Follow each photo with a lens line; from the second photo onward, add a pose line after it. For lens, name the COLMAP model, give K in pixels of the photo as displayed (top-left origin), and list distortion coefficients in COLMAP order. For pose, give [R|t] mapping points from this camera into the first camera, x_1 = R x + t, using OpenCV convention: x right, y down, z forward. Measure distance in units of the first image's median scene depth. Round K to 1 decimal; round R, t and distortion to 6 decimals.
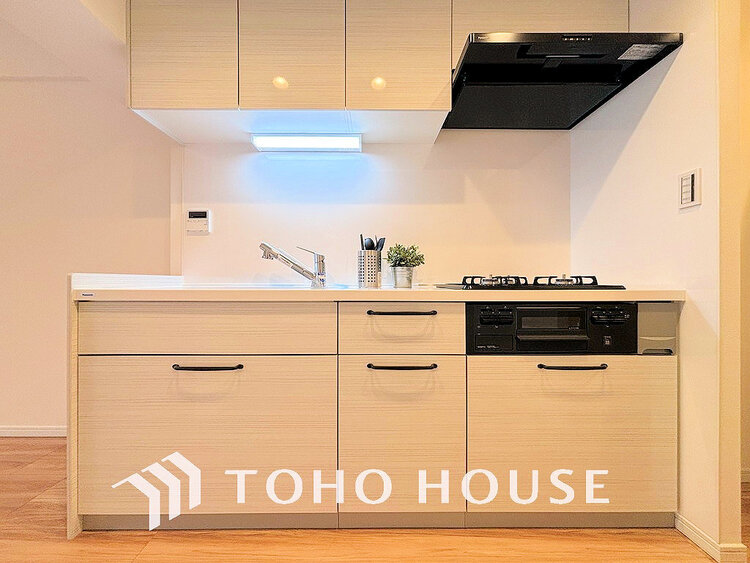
lens RADIAL K [[303.3, 0, 373.7], [0, 303.3, 281.3], [0, 0, 1]] dist [0.000597, -0.000090]
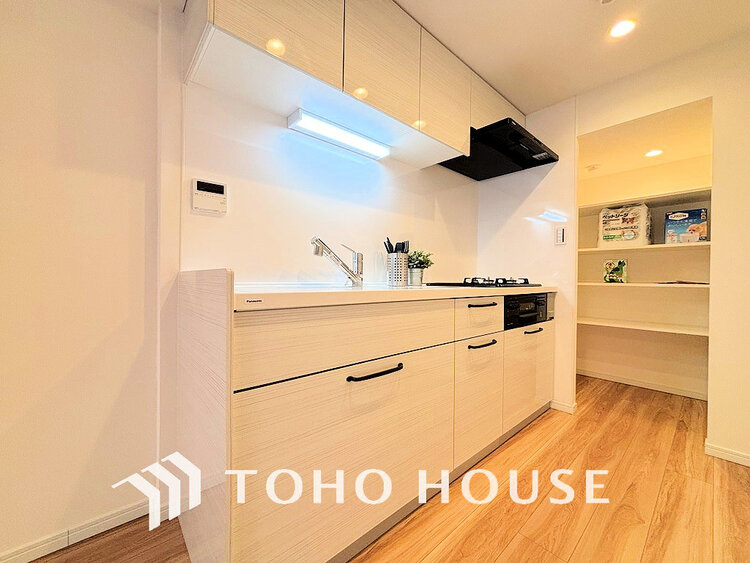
lens RADIAL K [[303.3, 0, 371.3], [0, 303.3, 282.4], [0, 0, 1]] dist [0.000597, -0.000090]
pose [[0.752356, -0.000344, 0.658756, -0.956740], [-0.009494, 0.999890, 0.011366, -0.006013], [-0.658688, -0.014805, 0.752271, 0.247866]]
